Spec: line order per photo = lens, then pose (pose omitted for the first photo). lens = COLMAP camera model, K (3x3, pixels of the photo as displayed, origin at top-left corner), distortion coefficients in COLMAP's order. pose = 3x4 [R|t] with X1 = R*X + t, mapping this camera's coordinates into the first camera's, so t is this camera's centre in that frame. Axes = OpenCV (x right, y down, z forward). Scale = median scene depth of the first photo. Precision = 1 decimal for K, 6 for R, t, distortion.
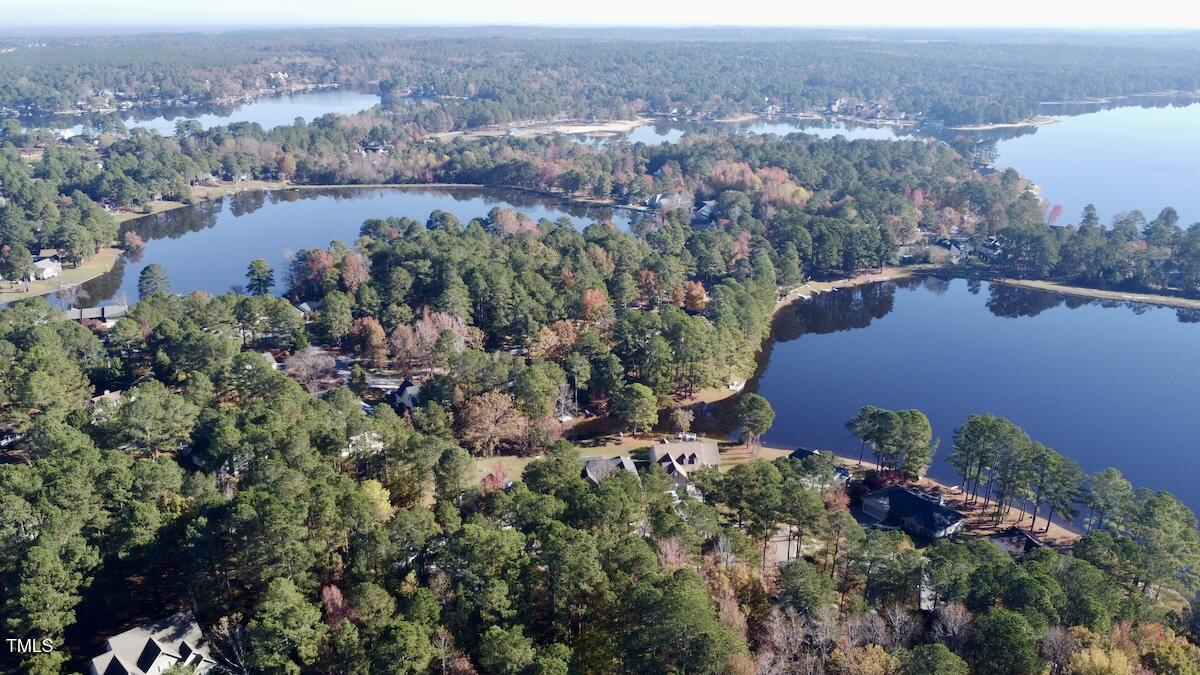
lens RADIAL K [[932.0, 0, 600.0], [0, 932.0, 337.5], [0, 0, 1]] dist [-0.003481, -0.004857]
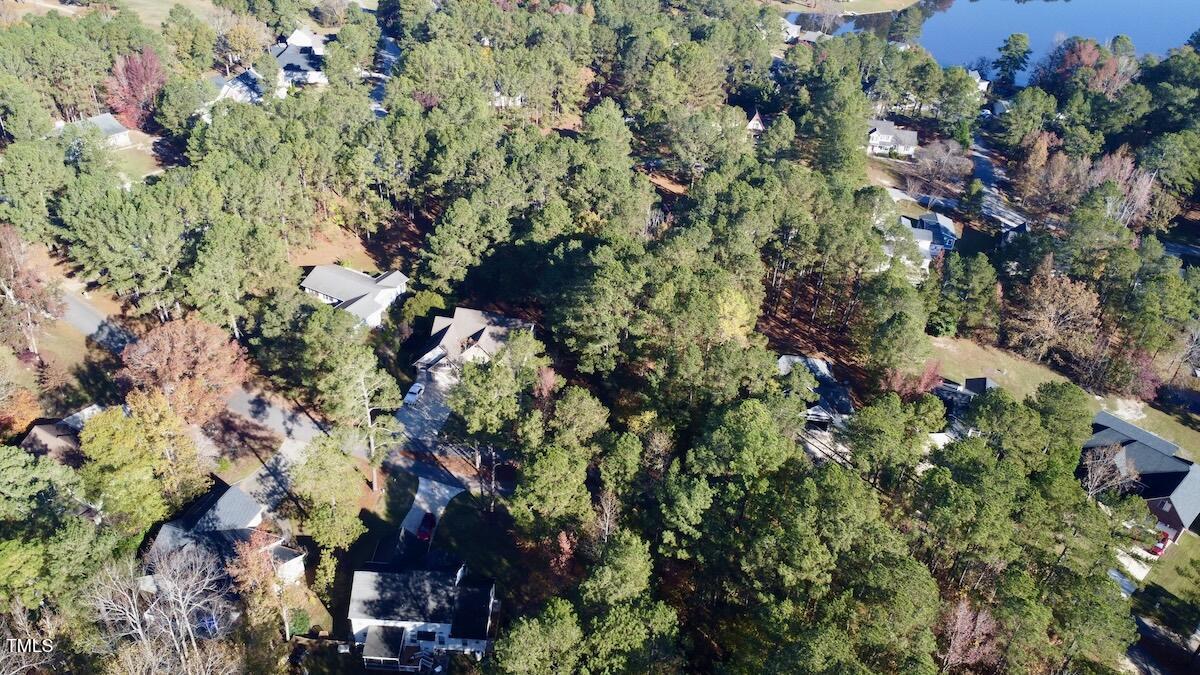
lens RADIAL K [[902.1, 0, 600.0], [0, 902.1, 337.5], [0, 0, 1]] dist [0.004062, -0.000606]
pose [[0.565071, 0.487149, -0.665868, 0.122205], [-0.317380, 0.873315, 0.369582, -0.032824], [0.761554, 0.002493, 0.648097, 0.244358]]
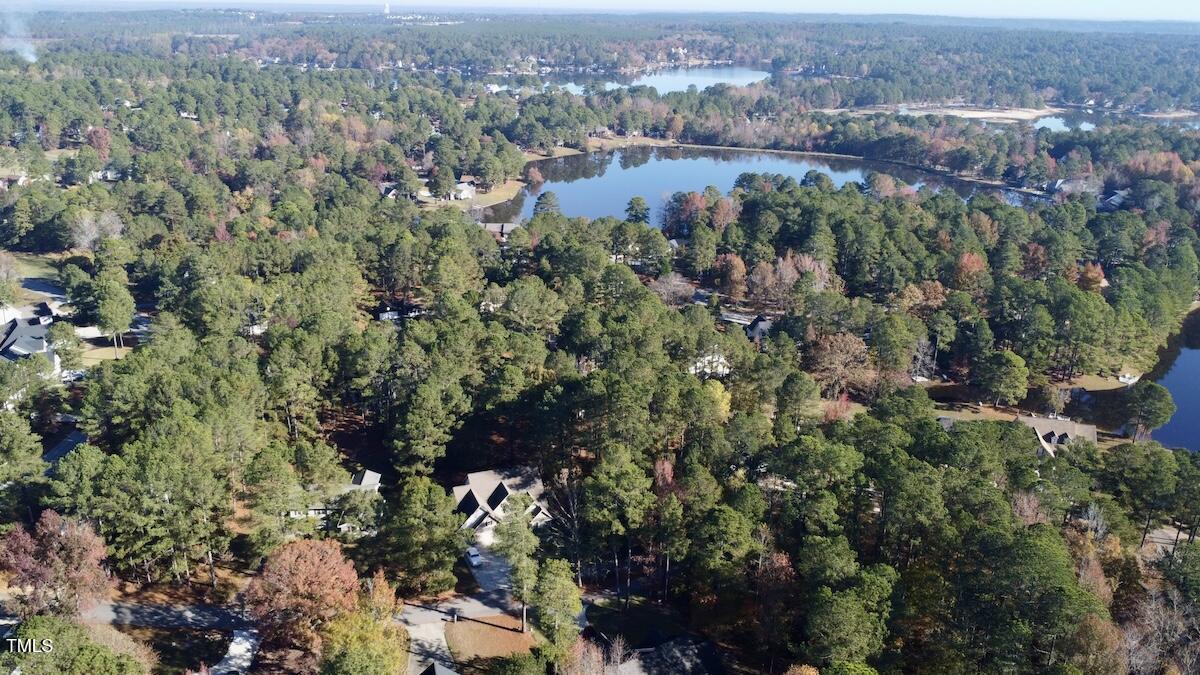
lens RADIAL K [[917.0, 0, 600.0], [0, 917.0, 337.5], [0, 0, 1]] dist [-0.003269, 0.000328]
pose [[0.919465, 0.150793, -0.363106, -0.003504], [-0.144245, 0.988507, 0.045253, 0.045420], [0.365757, 0.010768, 0.930648, 0.015210]]
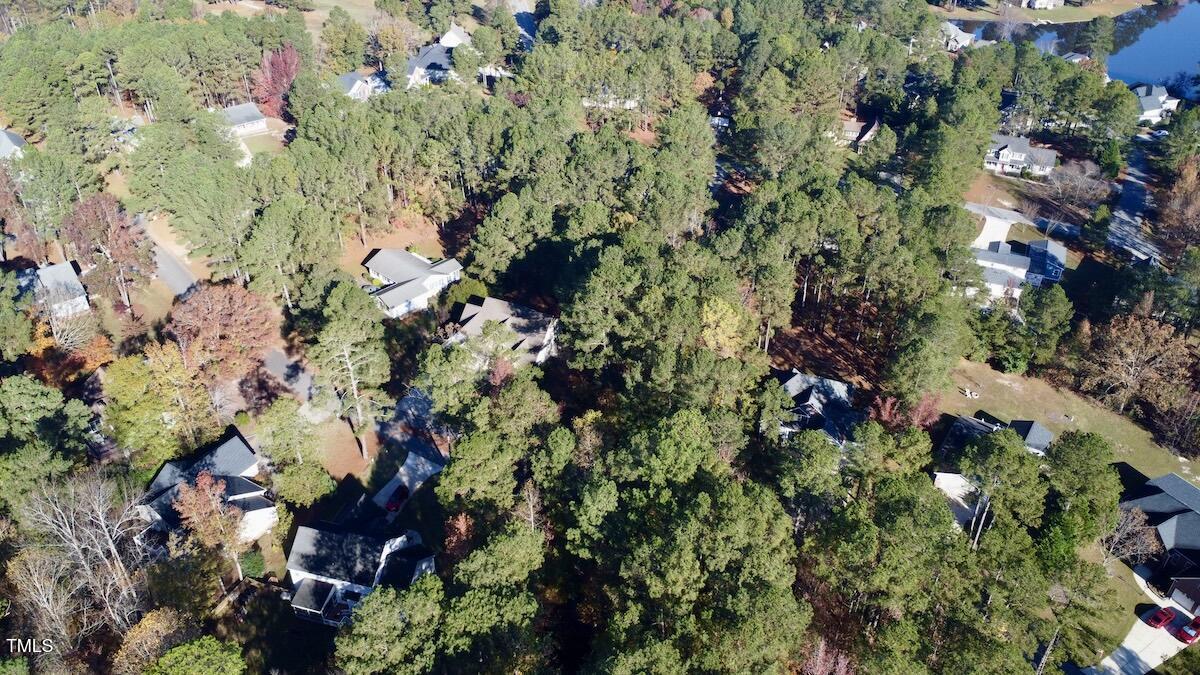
lens RADIAL K [[902.1, 0, 600.0], [0, 902.1, 337.5], [0, 0, 1]] dist [0.004062, -0.000606]
pose [[0.350497, 0.524507, -0.775915, 0.176145], [-0.303454, 0.847377, 0.435738, -0.064446], [0.886040, 0.082730, 0.456167, 0.331796]]
